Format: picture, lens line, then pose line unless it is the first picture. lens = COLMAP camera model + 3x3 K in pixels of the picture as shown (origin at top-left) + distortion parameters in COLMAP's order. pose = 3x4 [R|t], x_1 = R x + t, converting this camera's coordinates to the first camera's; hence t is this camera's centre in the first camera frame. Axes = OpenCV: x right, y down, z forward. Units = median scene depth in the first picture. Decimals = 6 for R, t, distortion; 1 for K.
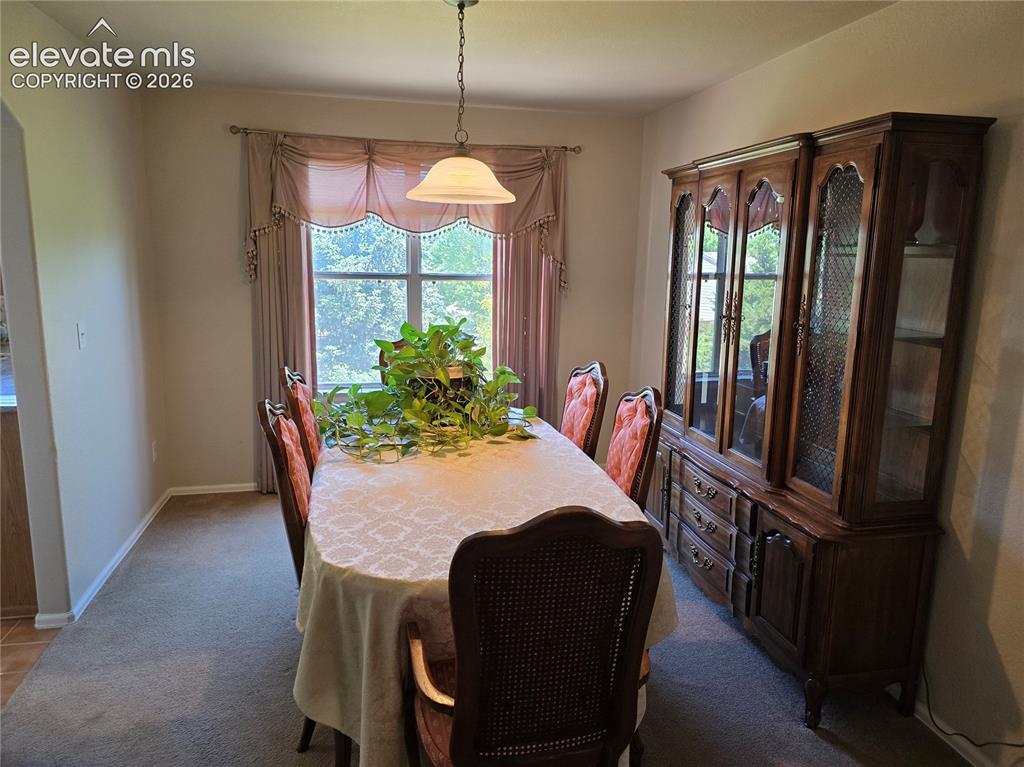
lens RADIAL K [[797.8, 0, 512.0], [0, 797.8, 383.5], [0, 0, 1]] dist [0.038472, 0.001032]
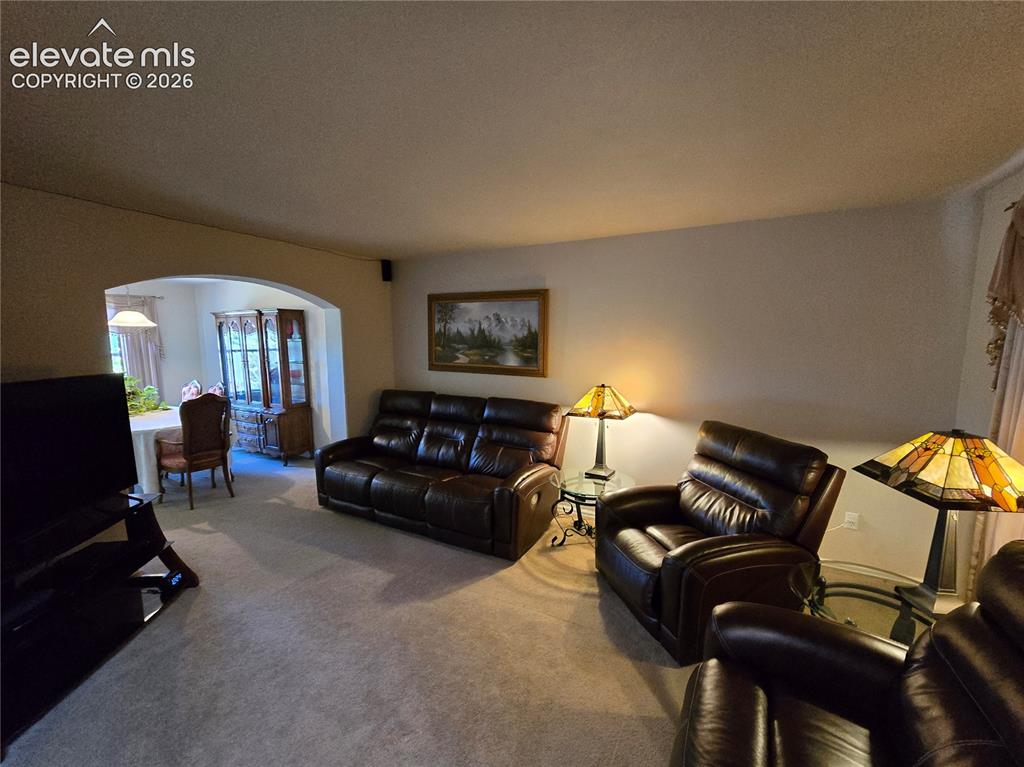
lens RADIAL K [[422.9, 0, 511.4], [0, 422.9, 391.5], [0, 0, 1]] dist [-0.002399, -0.000371]
pose [[0.683288, -0.117448, 0.720641, -0.249497], [0.138594, 0.989897, 0.029921, 0.145430], [-0.716875, 0.079432, 0.692662, -0.997470]]
